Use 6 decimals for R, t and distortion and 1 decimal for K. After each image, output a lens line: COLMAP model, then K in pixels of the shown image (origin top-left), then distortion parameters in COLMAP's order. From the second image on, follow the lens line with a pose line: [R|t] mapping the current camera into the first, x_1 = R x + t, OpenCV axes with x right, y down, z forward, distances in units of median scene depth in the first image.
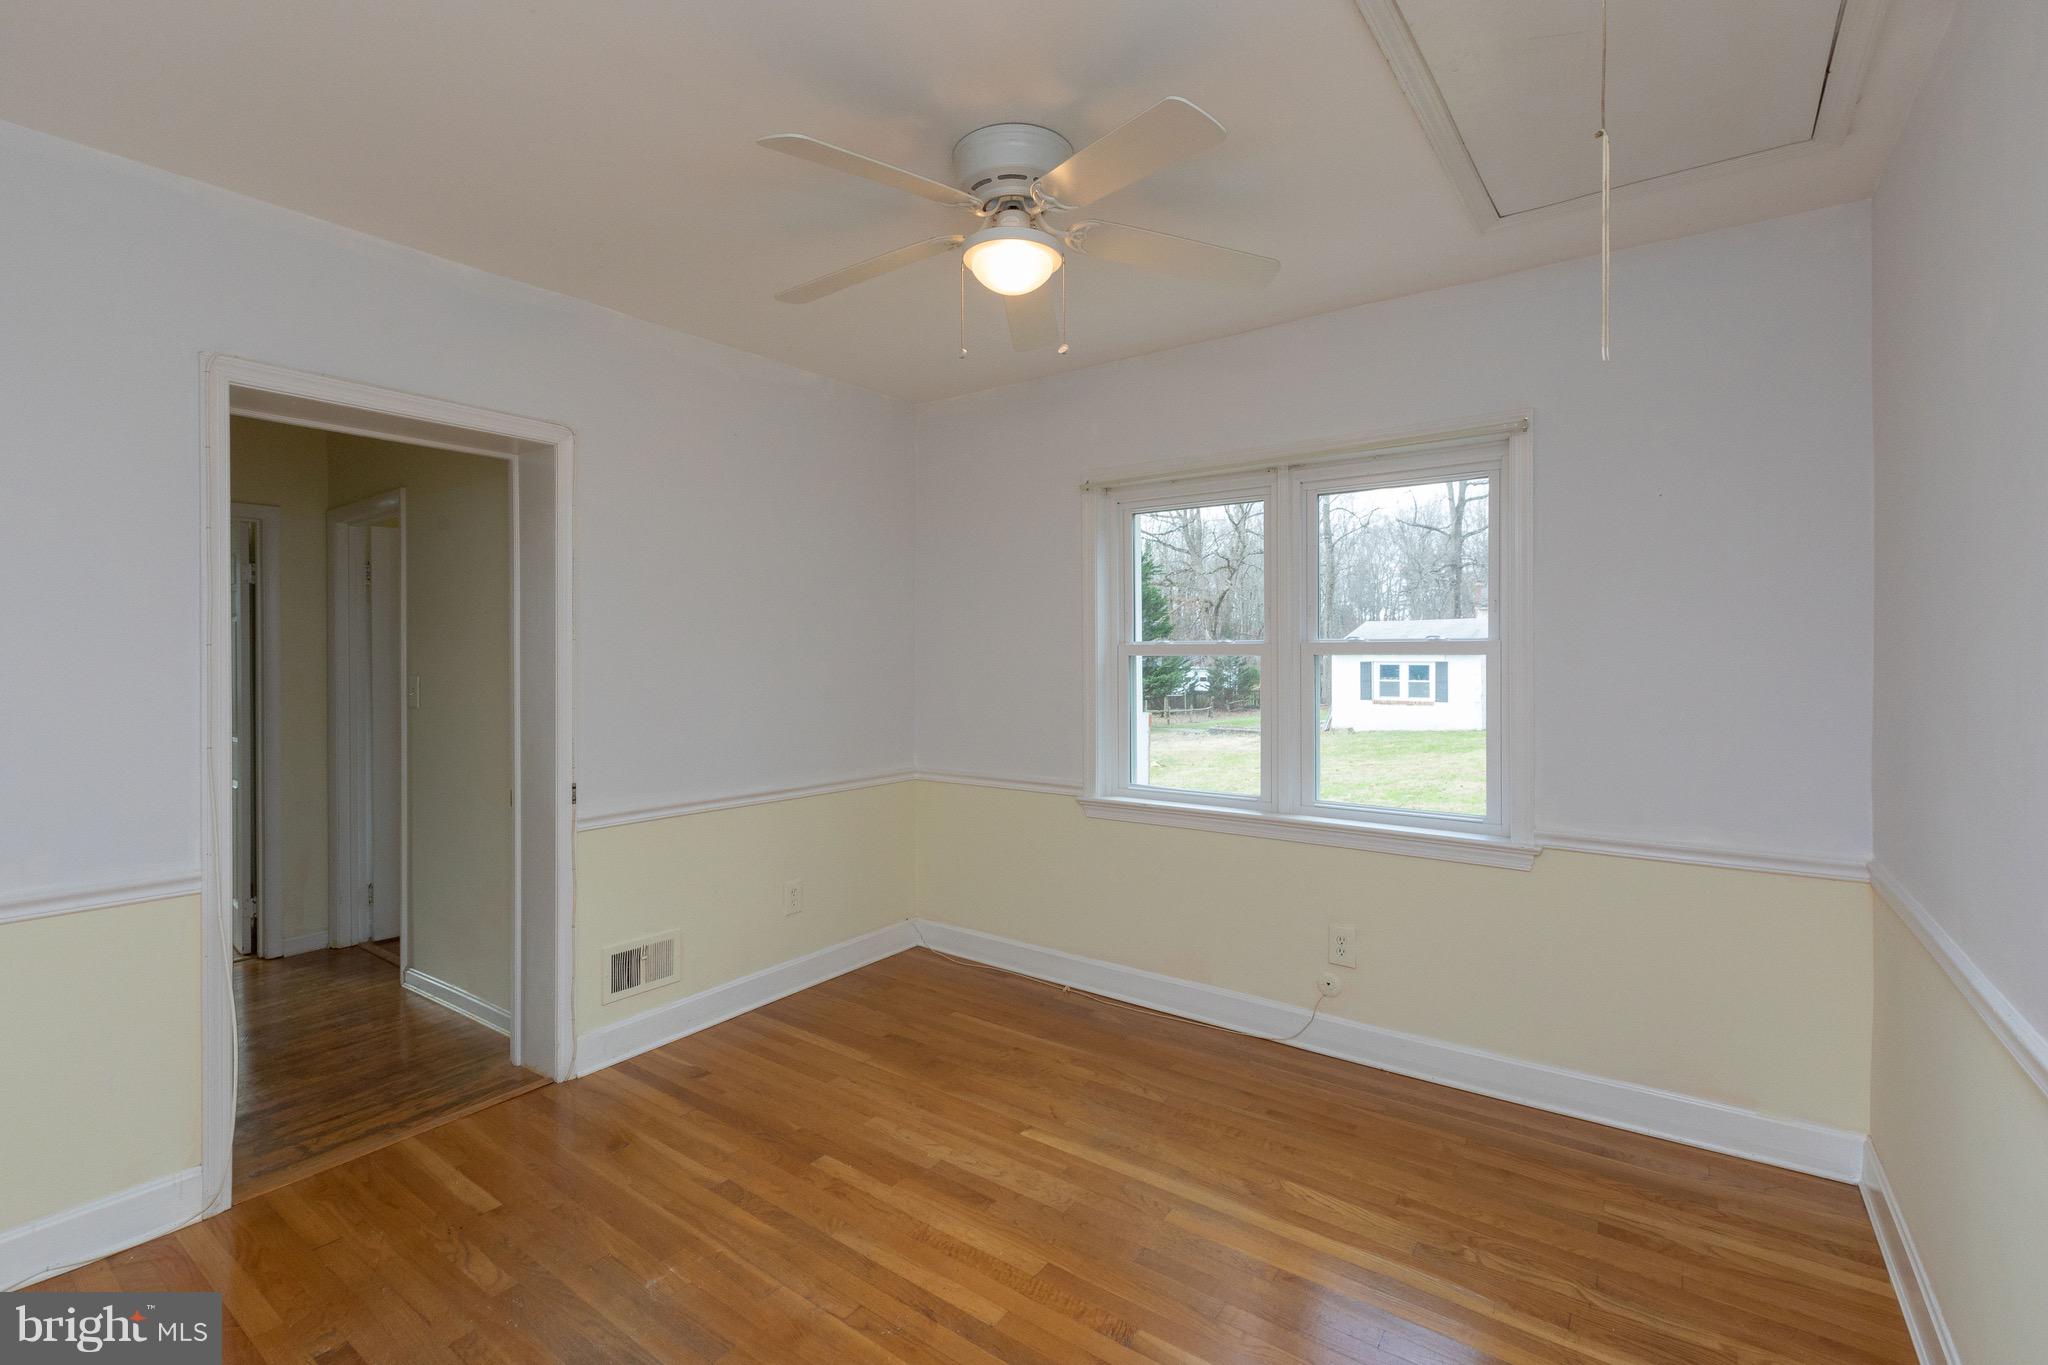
lens RADIAL K [[913.1, 0, 1002.1], [0, 913.1, 663.8], [0, 0, 1]] dist [-0.003691, -0.000454]
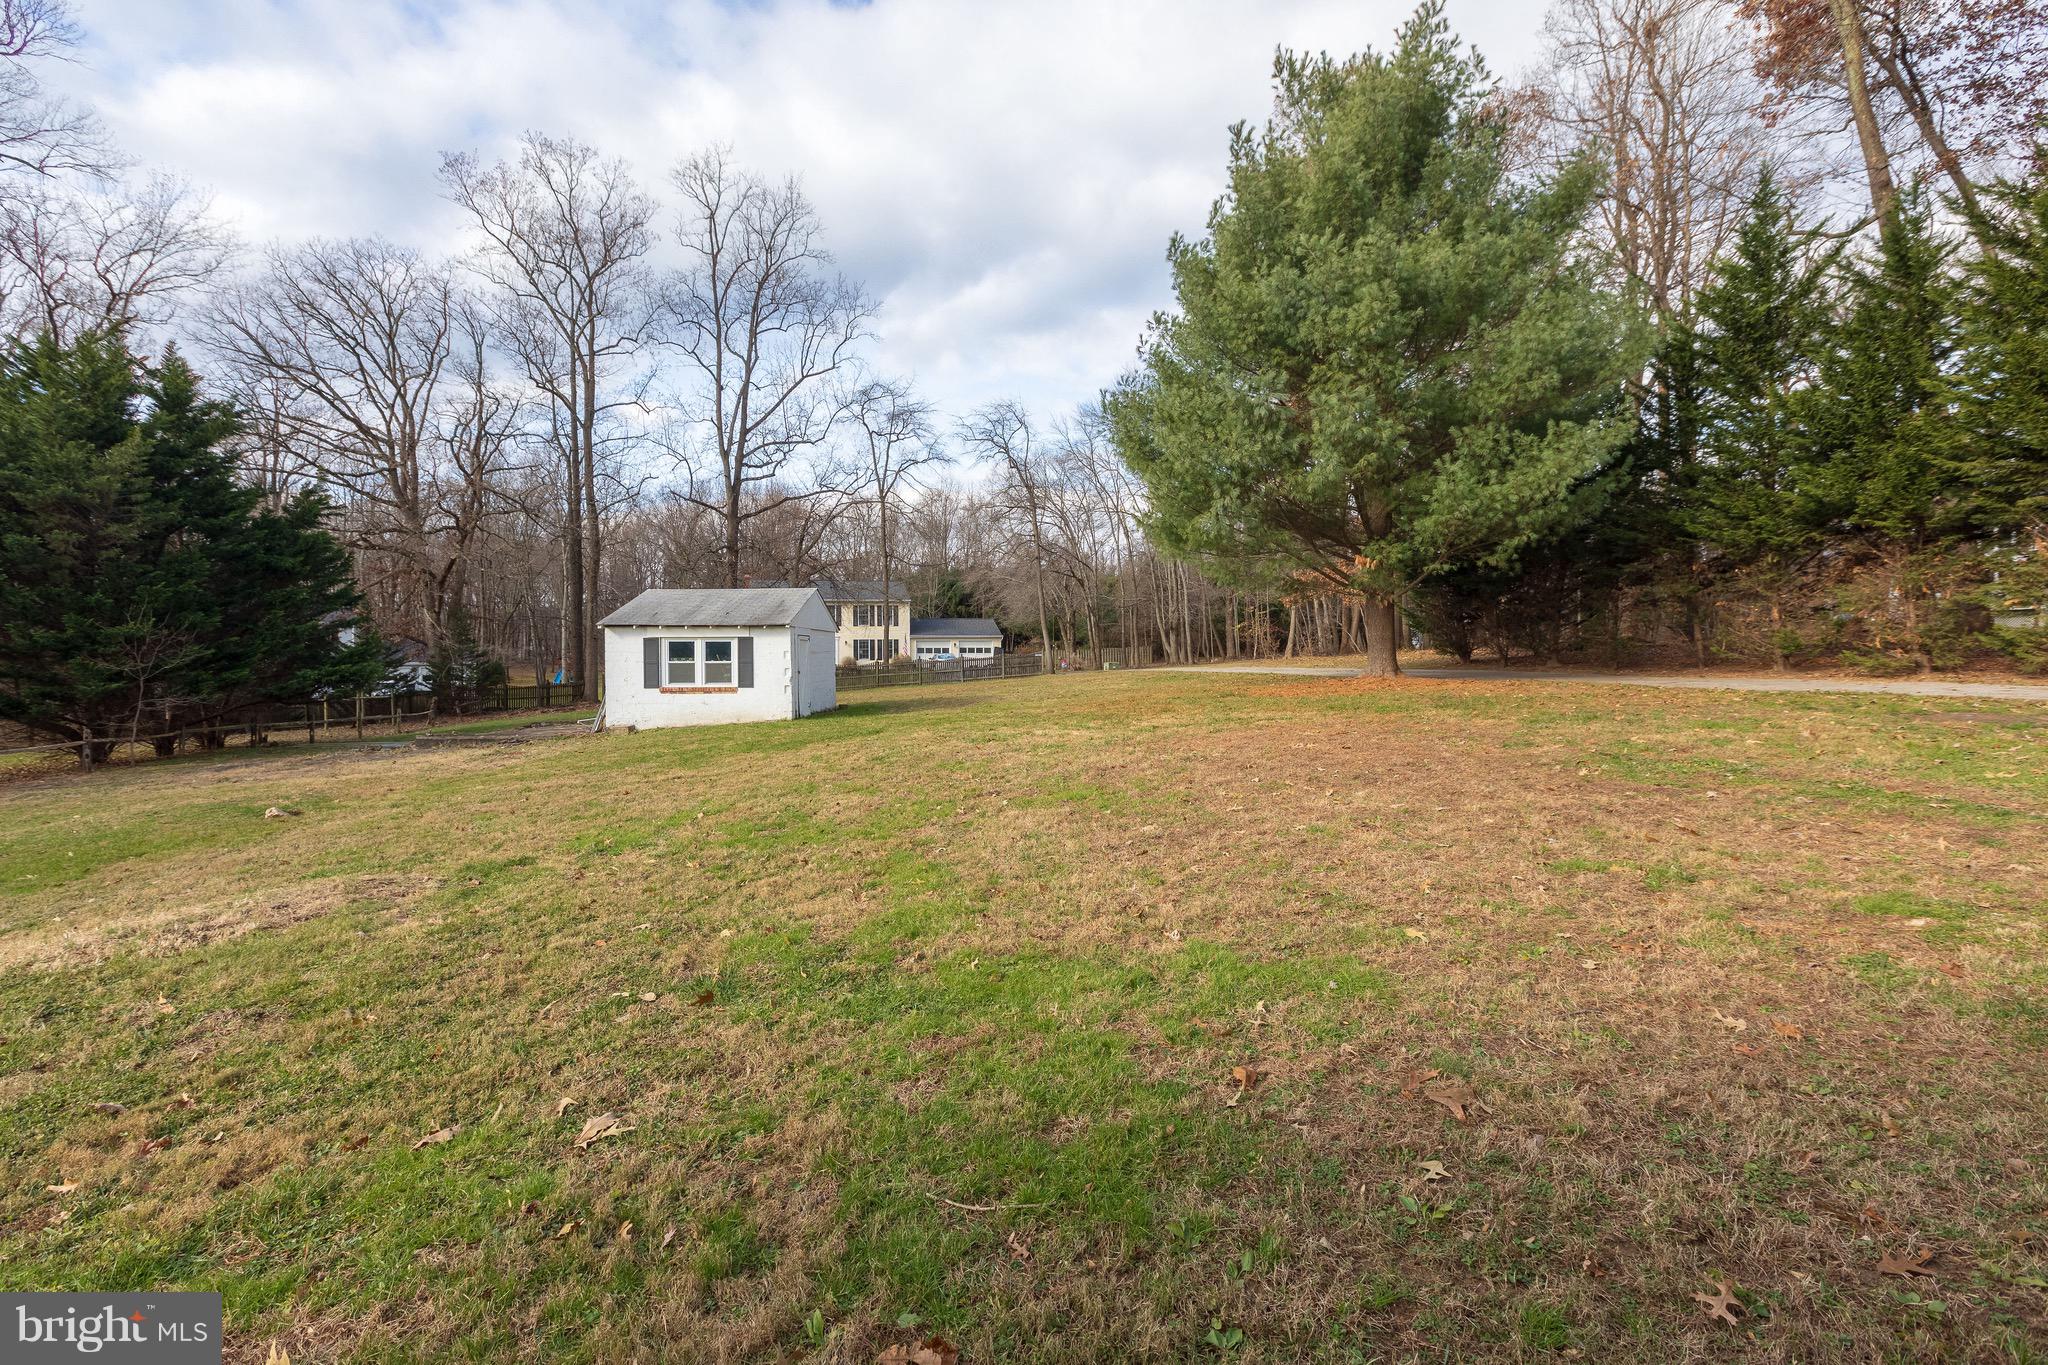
lens RADIAL K [[913.1, 0, 1002.1], [0, 913.1, 663.8], [0, 0, 1]] dist [-0.003691, -0.000454]
pose [[0.717379, -0.008351, 0.696633, 0.077797], [0.009357, 0.999953, 0.002351, 0.019910], [-0.696620, 0.004832, 0.717424, 0.247693]]
